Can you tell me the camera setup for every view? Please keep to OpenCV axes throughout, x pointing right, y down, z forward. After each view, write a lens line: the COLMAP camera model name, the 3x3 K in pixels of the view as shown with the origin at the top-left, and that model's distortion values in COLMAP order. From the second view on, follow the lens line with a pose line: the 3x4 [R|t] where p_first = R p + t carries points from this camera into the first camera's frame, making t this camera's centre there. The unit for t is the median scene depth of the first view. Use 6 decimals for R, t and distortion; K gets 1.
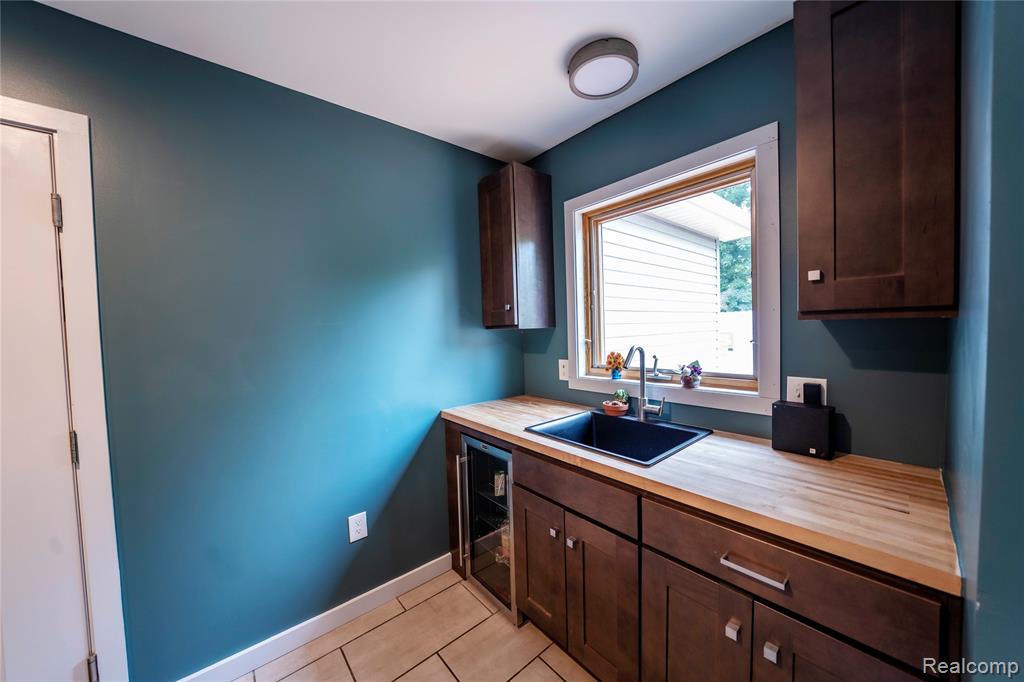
lens RADIAL K [[355.5, 0, 509.8], [0, 355.5, 340.0], [0, 0, 1]] dist [-0.021618, 0.001519]
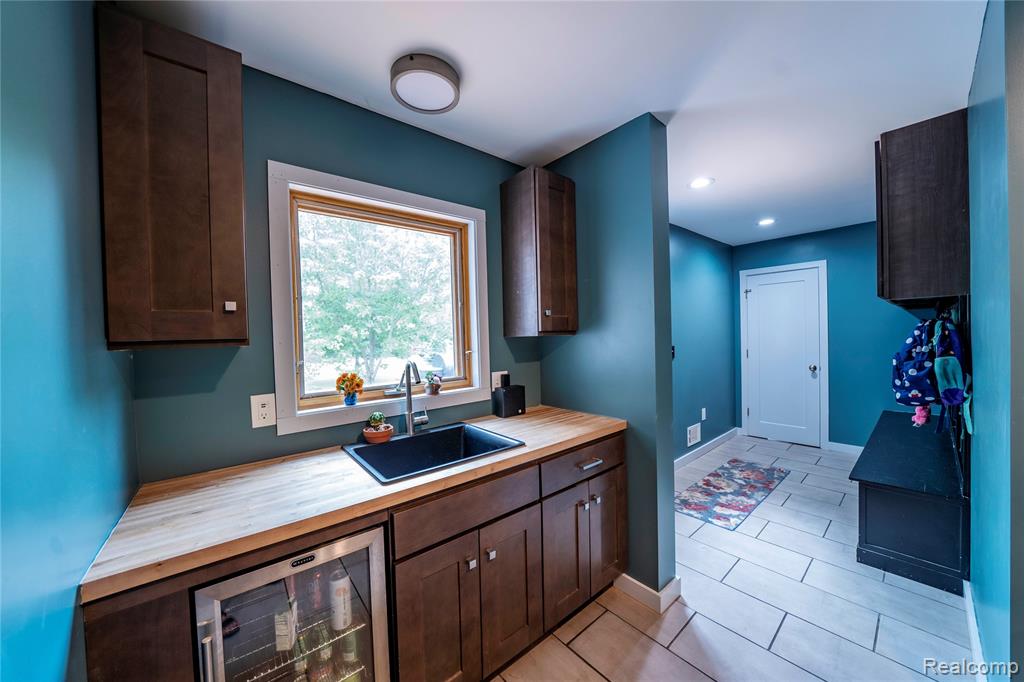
lens RADIAL K [[355.5, 0, 520.0], [0, 355.5, 340.3], [0, 0, 1]] dist [-0.021618, 0.001519]
pose [[0.003371, 0.014166, 0.999894, -0.729840], [0.061380, 0.998011, -0.014347, -0.008860], [-0.998109, 0.061422, 0.002494, 0.773459]]
